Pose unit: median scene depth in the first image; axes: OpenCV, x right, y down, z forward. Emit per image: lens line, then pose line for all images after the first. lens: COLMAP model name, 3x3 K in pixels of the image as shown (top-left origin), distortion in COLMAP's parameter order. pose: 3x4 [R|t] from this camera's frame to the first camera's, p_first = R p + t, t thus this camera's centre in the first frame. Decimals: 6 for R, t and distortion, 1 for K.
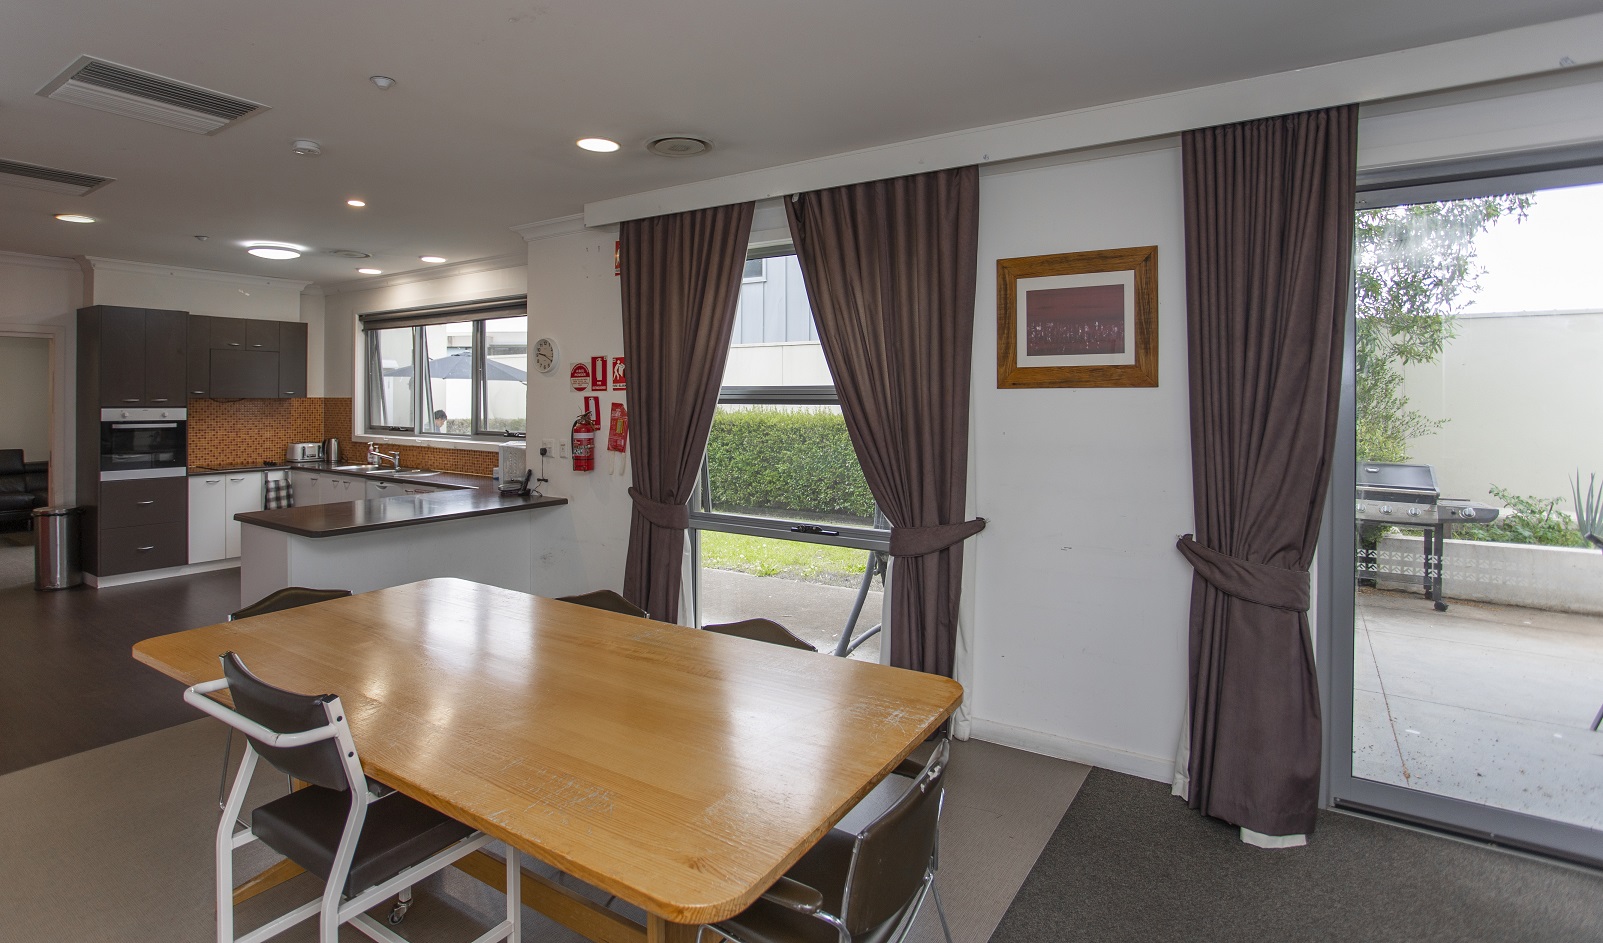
lens RADIAL K [[778.9, 0, 776.2], [0, 778.9, 395.3], [0, 0, 1]] dist [-0.079483, 0.034045]
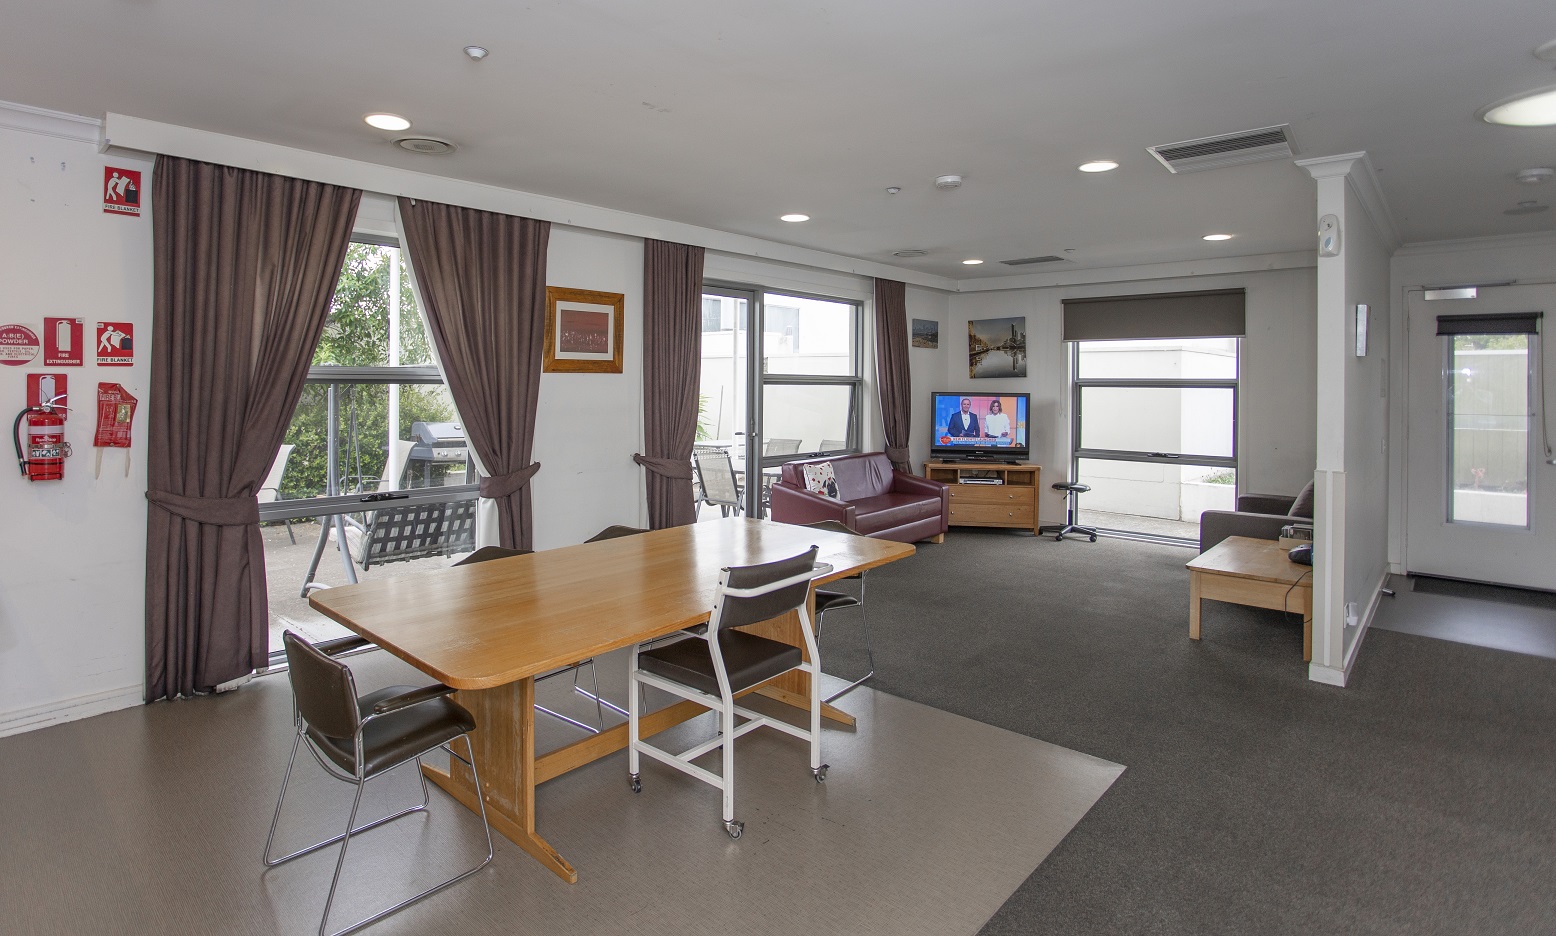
lens RADIAL K [[811.8, 0, 749.1], [0, 811.8, 383.0], [0, 0, 1]] dist [-0.034893, 0.000753]
pose [[0.161795, -0.001635, 0.986823, -0.840146], [-0.009625, 0.999948, 0.003235, 0.001537], [-0.986777, -0.010021, 0.161771, 0.258140]]
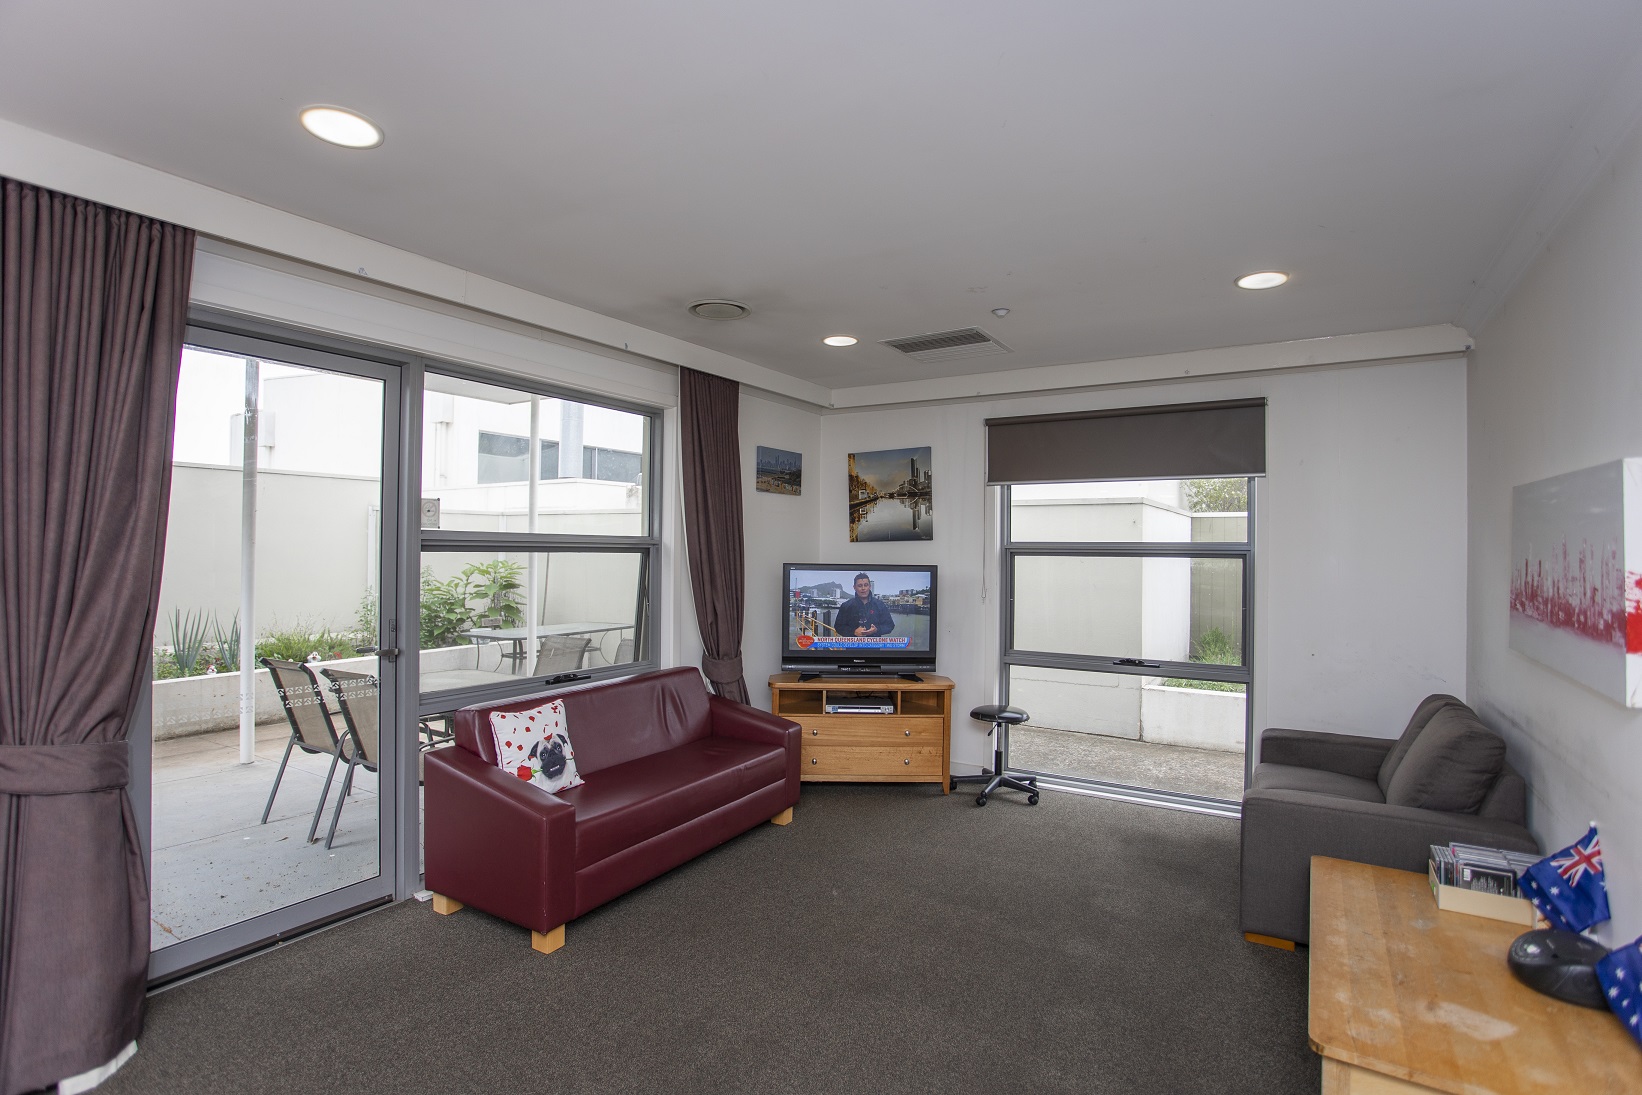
lens RADIAL K [[786.3, 0, 820.5], [0, 786.3, 541.4], [0, 0, 1]] dist [-0.072137, 0.031284]
pose [[-0.008533, 0.006558, 0.999942, -0.099218], [-0.012383, 0.999901, -0.006663, -0.000022], [-0.999887, -0.012439, -0.008451, 0.112568]]
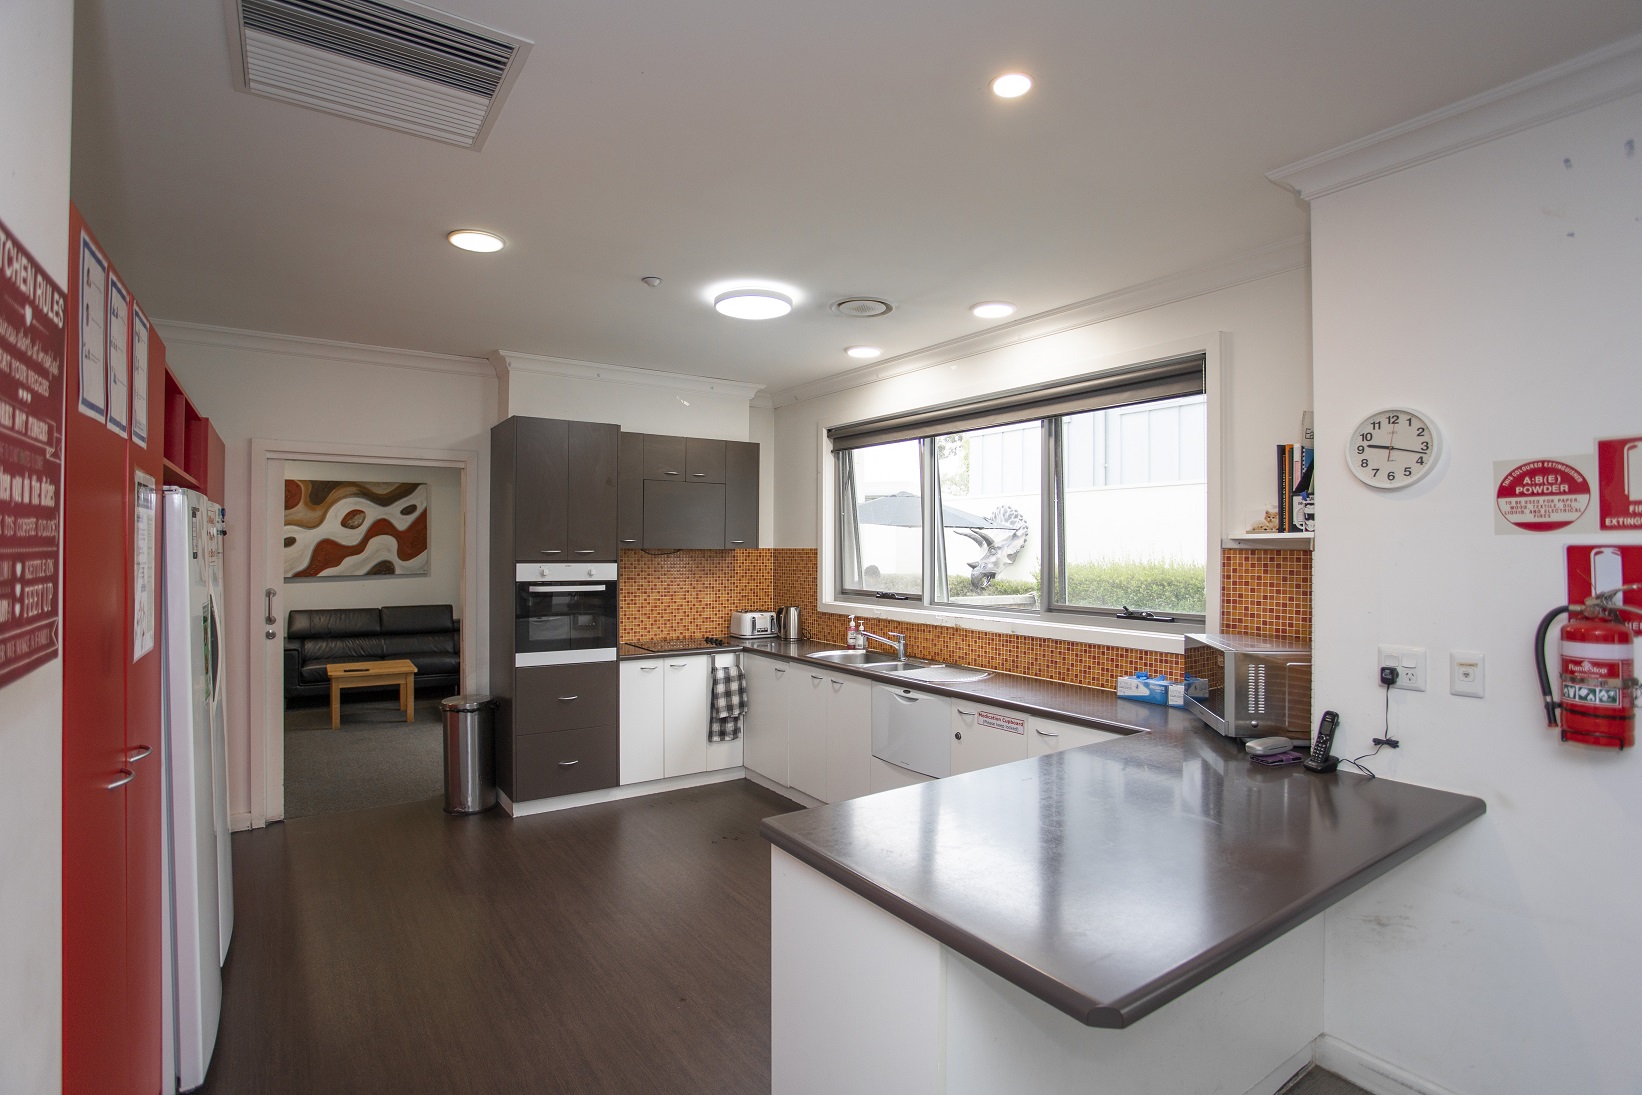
lens RADIAL K [[786.3, 0, 820.5], [0, 786.3, 541.4], [0, 0, 1]] dist [-0.072137, 0.031284]
pose [[0.931366, -0.002874, -0.364072, -0.459357], [0.000521, 0.999978, -0.006562, 0.002159], [0.364083, 0.005922, 0.931348, 0.521601]]
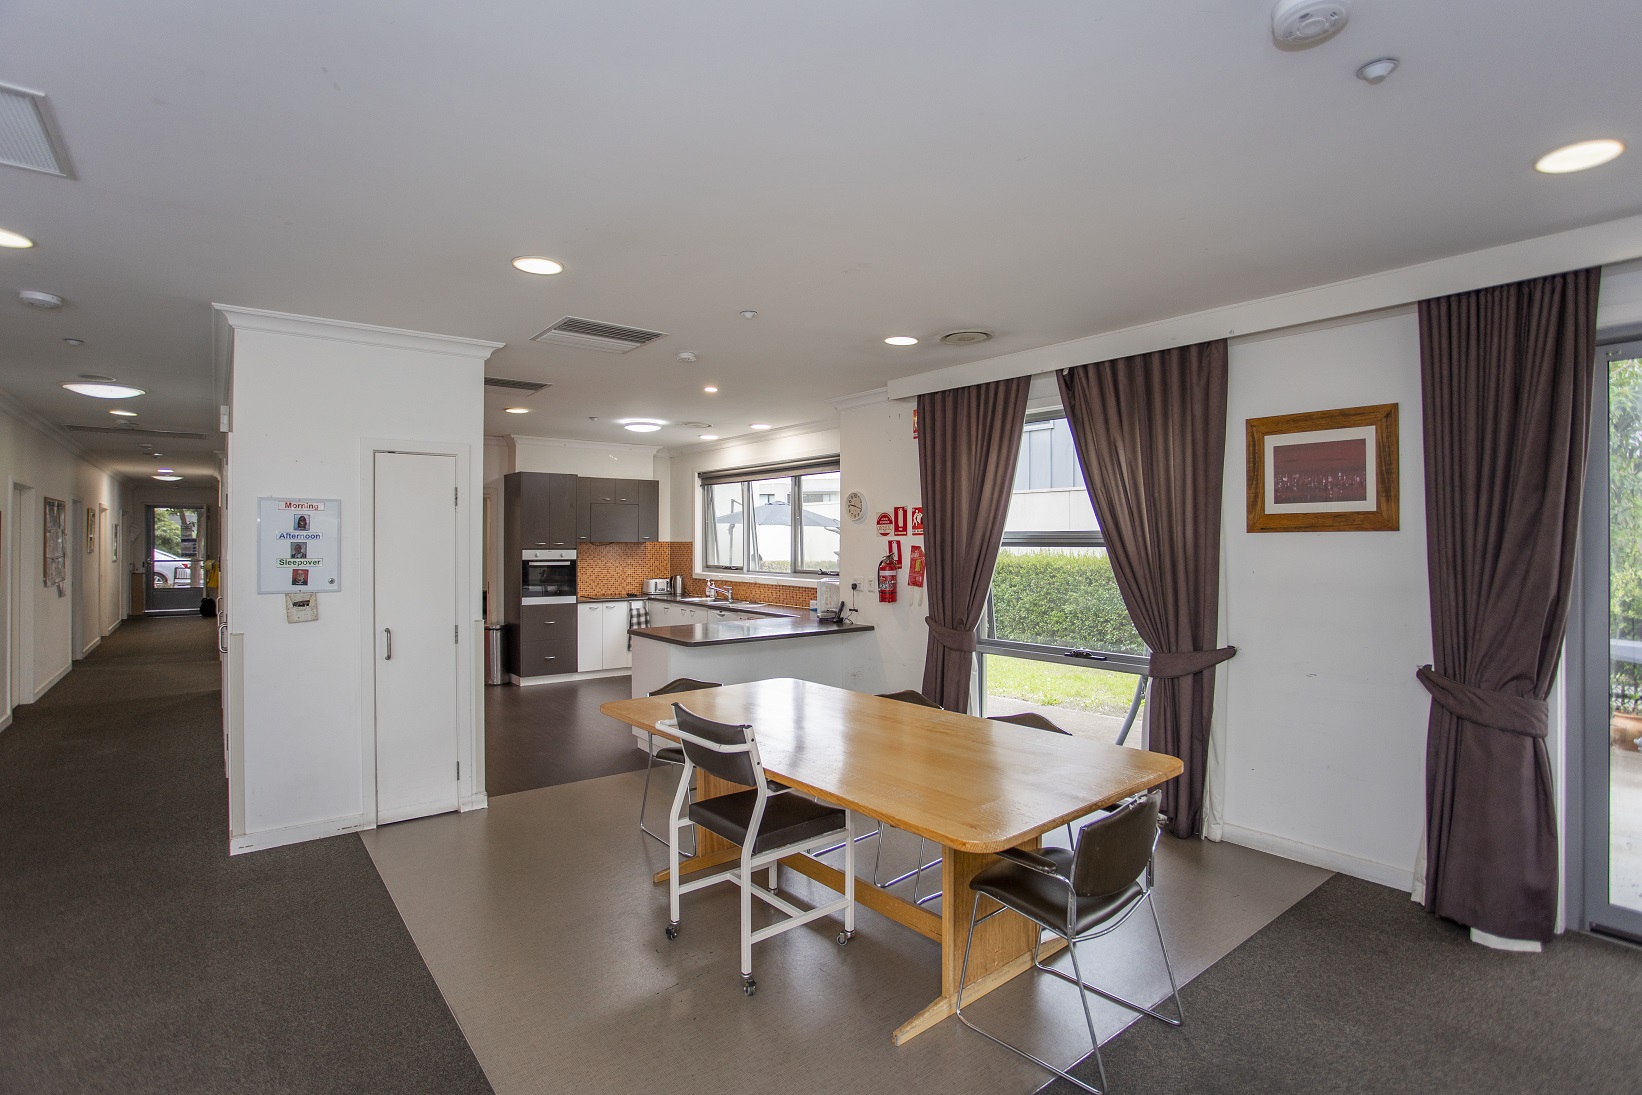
lens RADIAL K [[788.8, 0, 824.3], [0, 788.8, 537.8], [0, 0, 1]] dist [-0.074411, 0.033667]
pose [[0.953584, -0.002817, -0.301114, 0.025286], [0.002524, 0.999996, -0.001361, -0.000970], [0.301117, 0.000538, 0.953587, -0.193009]]
